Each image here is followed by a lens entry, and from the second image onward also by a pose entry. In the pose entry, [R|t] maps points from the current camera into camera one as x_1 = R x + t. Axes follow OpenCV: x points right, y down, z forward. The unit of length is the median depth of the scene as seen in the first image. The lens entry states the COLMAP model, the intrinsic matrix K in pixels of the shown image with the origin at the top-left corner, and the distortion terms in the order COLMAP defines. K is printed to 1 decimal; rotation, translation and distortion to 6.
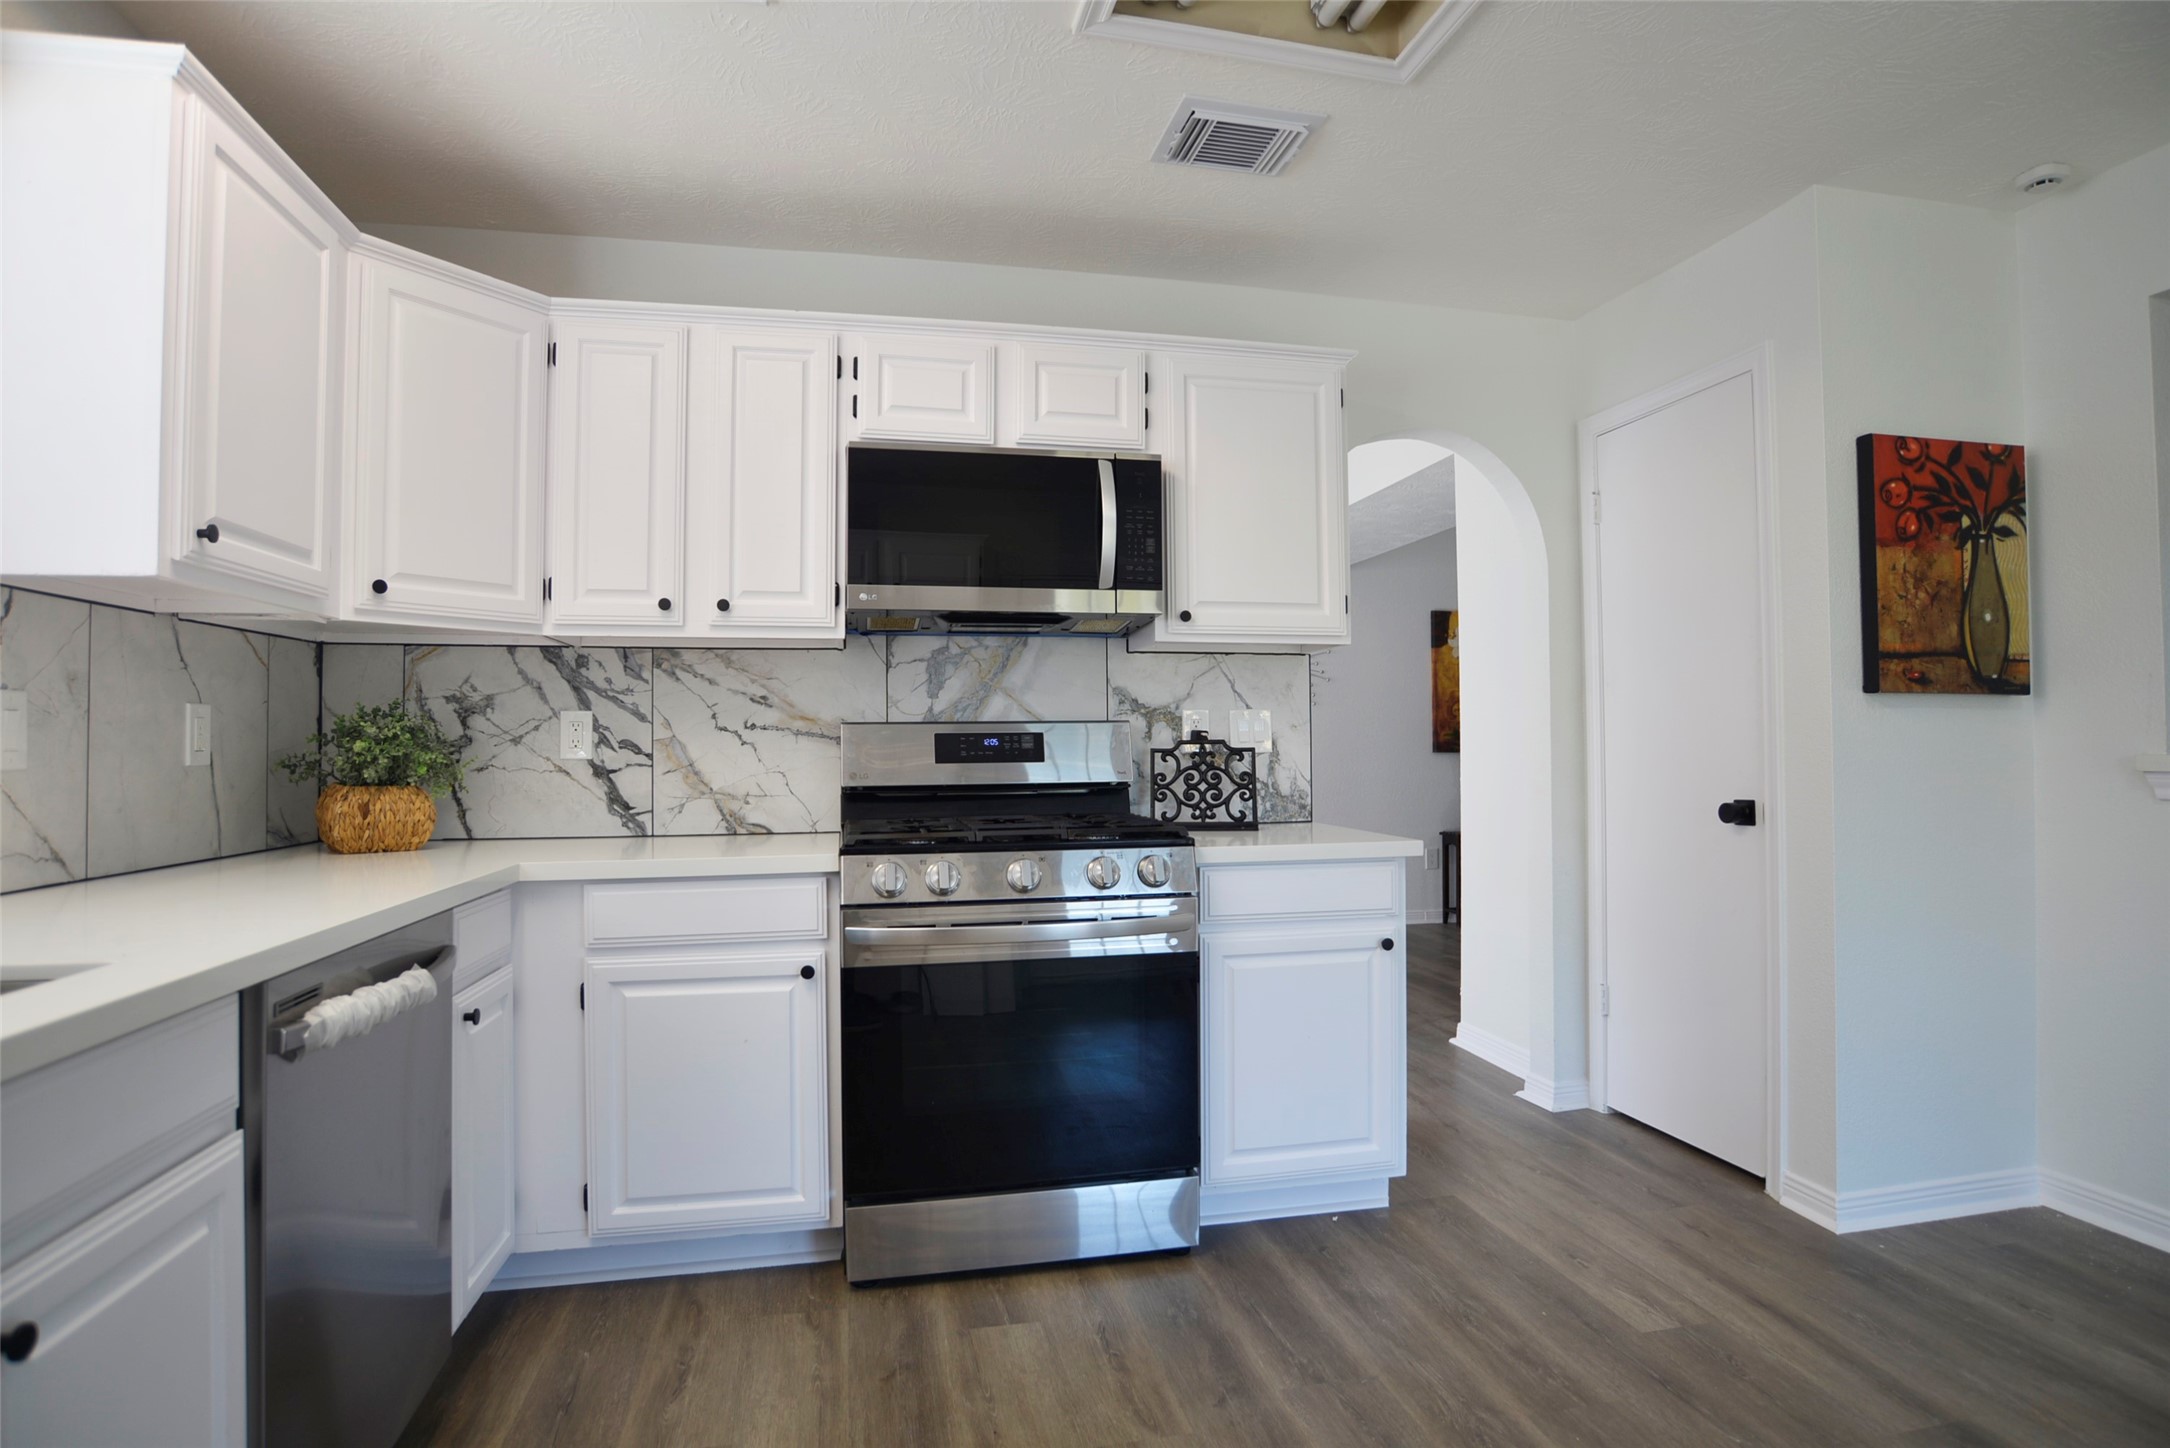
lens RADIAL K [[1121.5, 0, 1085.0], [0, 1121.5, 724.0], [0, 0, 1]] dist [-0.071568, 0.021684]
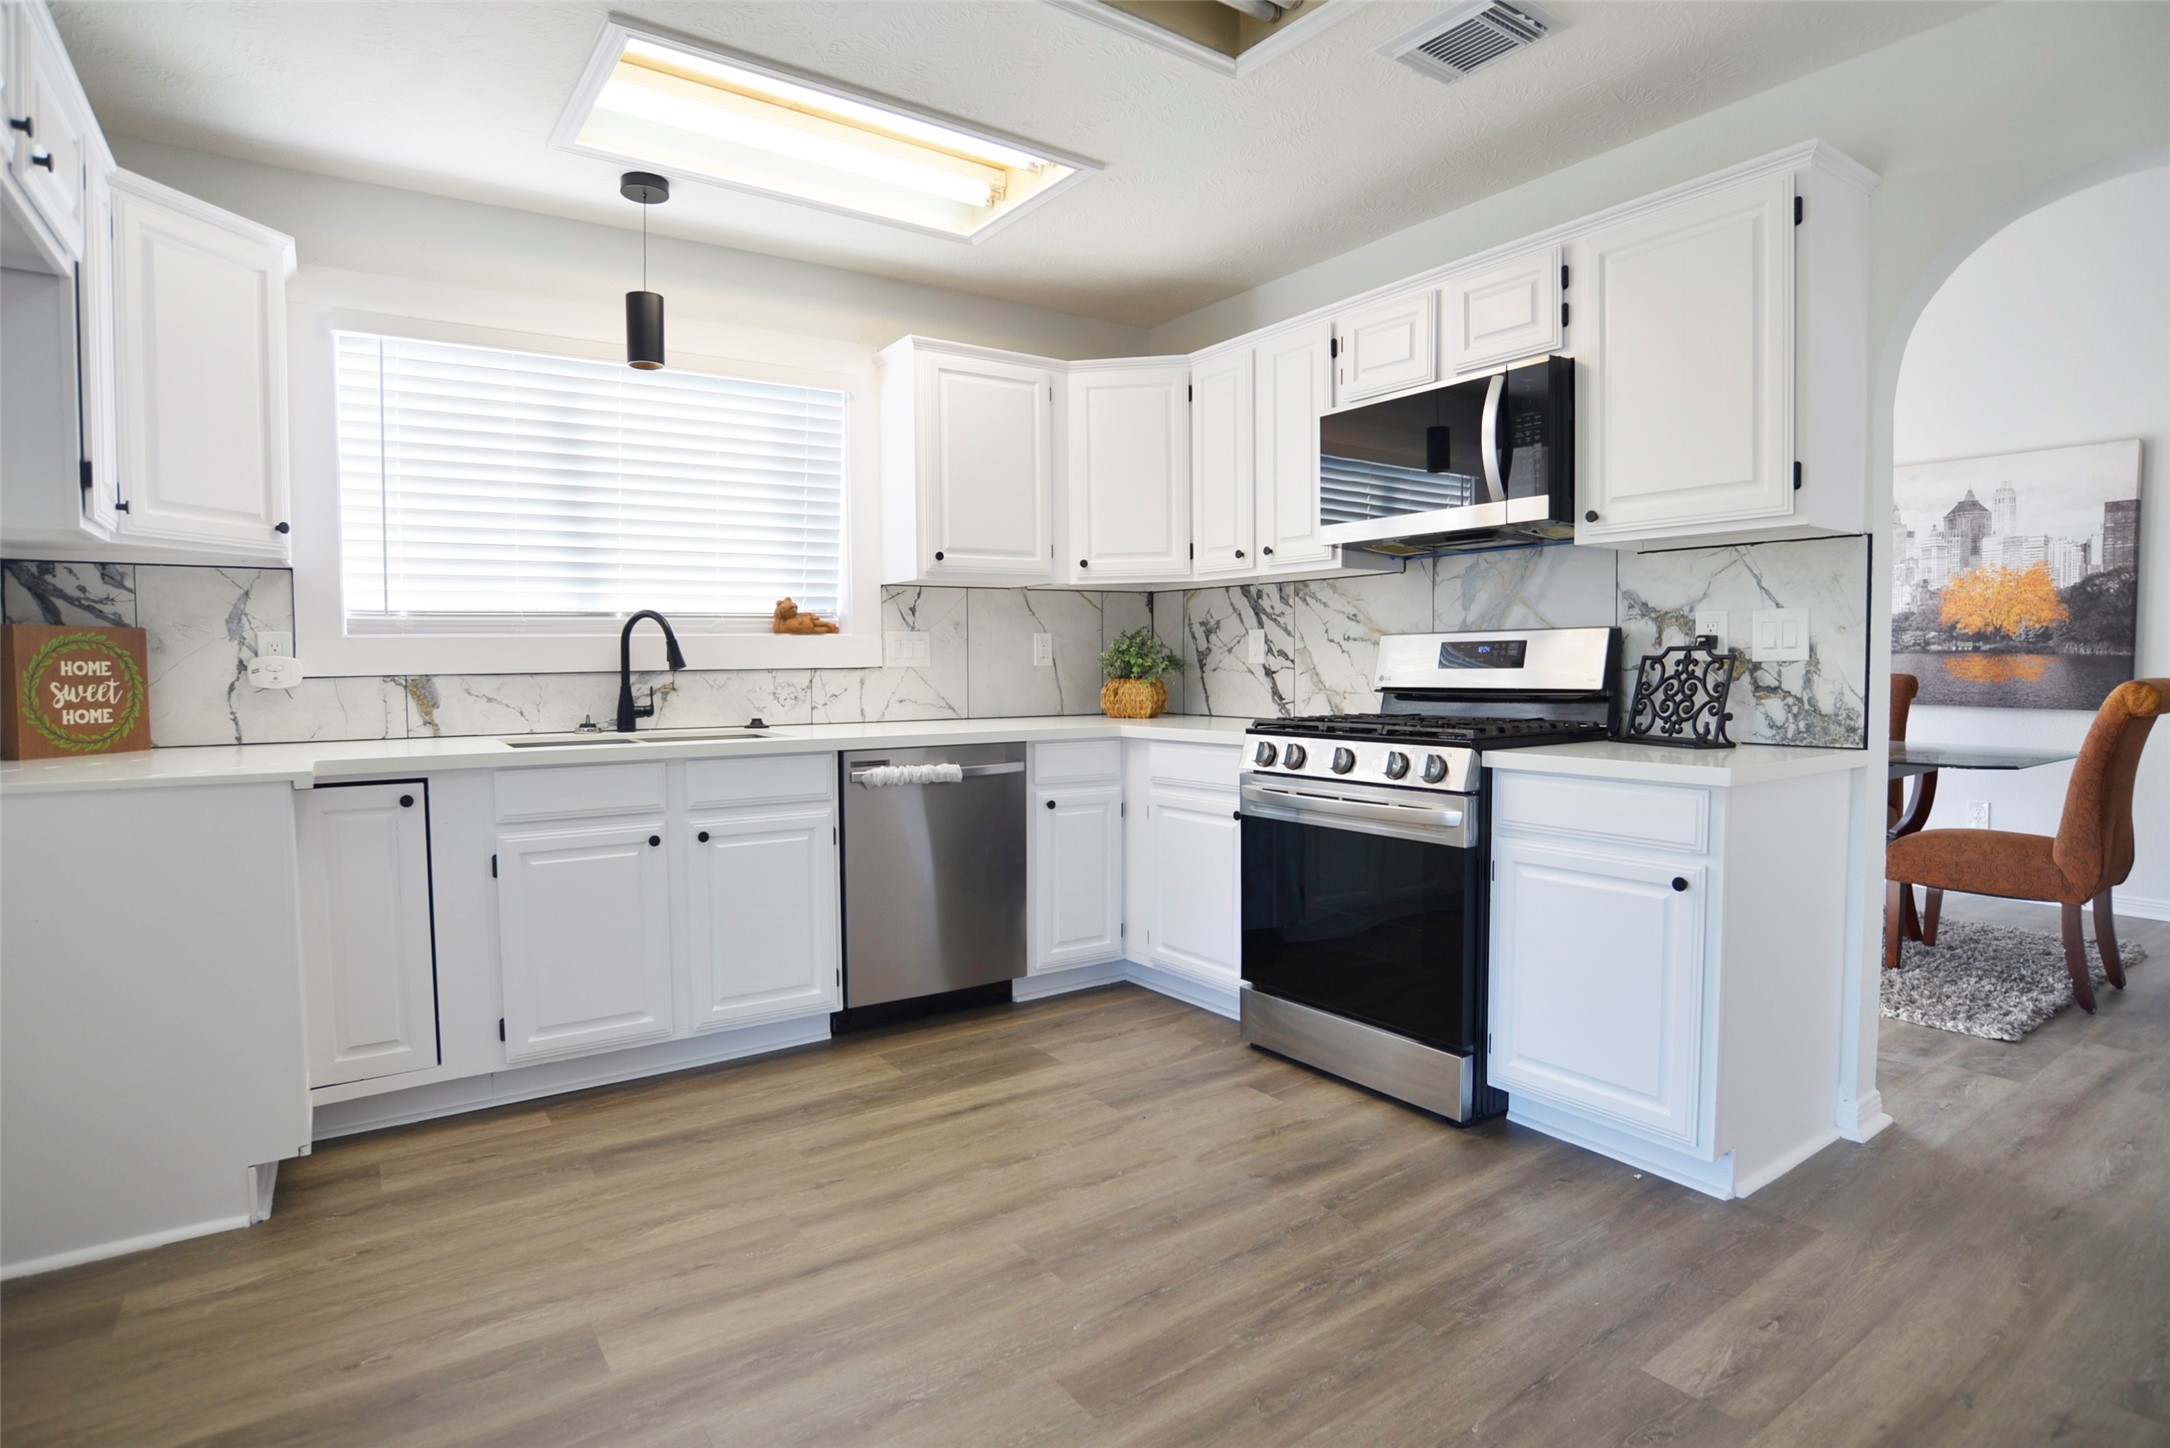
lens RADIAL K [[1121.5, 0, 1085.0], [0, 1121.5, 724.0], [0, 0, 1]] dist [-0.071568, 0.021684]
pose [[0.384801, 0.054520, -0.921388, 0.788019], [0.023082, 0.997373, 0.068656, 0.005404], [0.922711, -0.047687, 0.382532, 0.233439]]
